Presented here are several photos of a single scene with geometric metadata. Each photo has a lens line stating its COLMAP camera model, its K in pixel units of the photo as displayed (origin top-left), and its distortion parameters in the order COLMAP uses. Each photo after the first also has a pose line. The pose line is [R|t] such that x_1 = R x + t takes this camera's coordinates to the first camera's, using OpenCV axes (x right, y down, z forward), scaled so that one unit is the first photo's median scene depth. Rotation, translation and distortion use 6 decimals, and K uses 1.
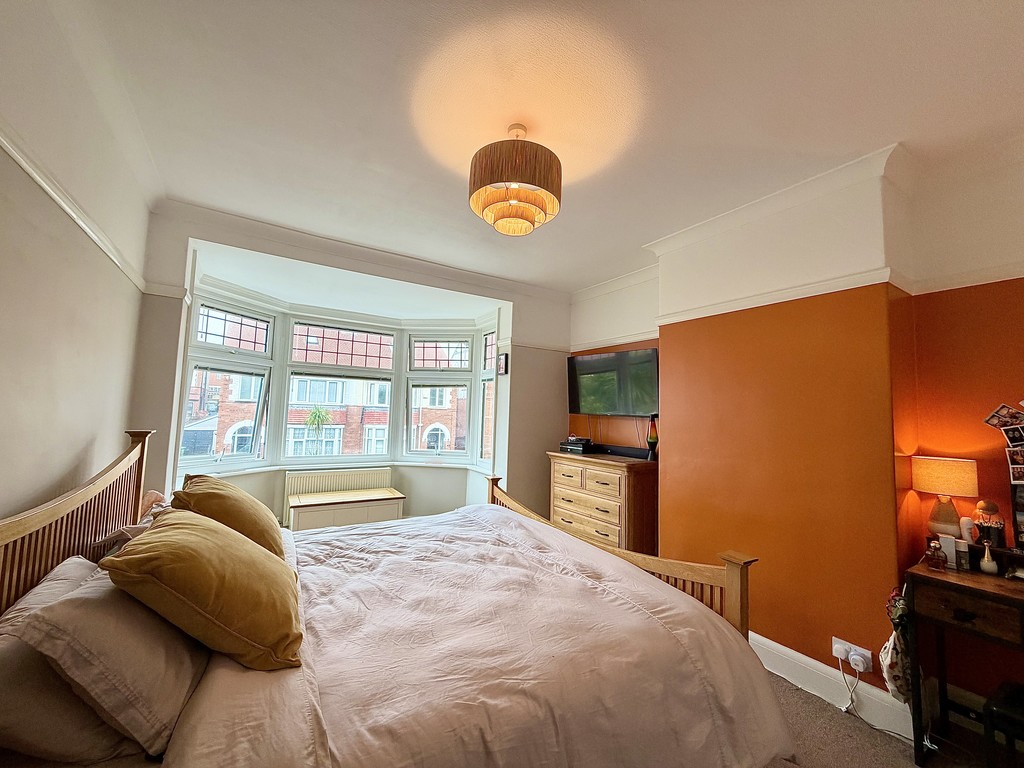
lens RADIAL K [[404.9, 0, 509.6], [0, 404.9, 380.7], [0, 0, 1]] dist [-0.000839, 0.000465]
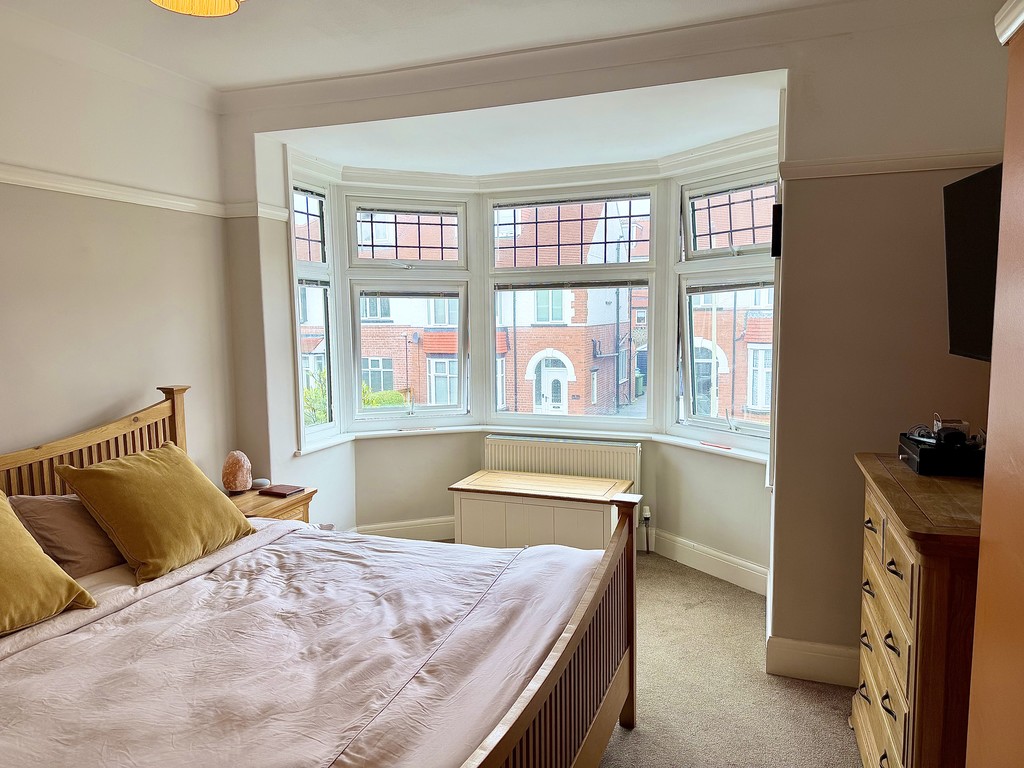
lens RADIAL K [[710.5, 0, 509.1], [0, 710.5, 391.3], [0, 0, 1]] dist [0.013294, -0.005706]
pose [[0.611016, 0.043483, -0.790423, 0.389192], [0.096334, 0.986985, 0.128765, 0.001500], [0.785735, -0.154822, 0.598874, 0.323450]]
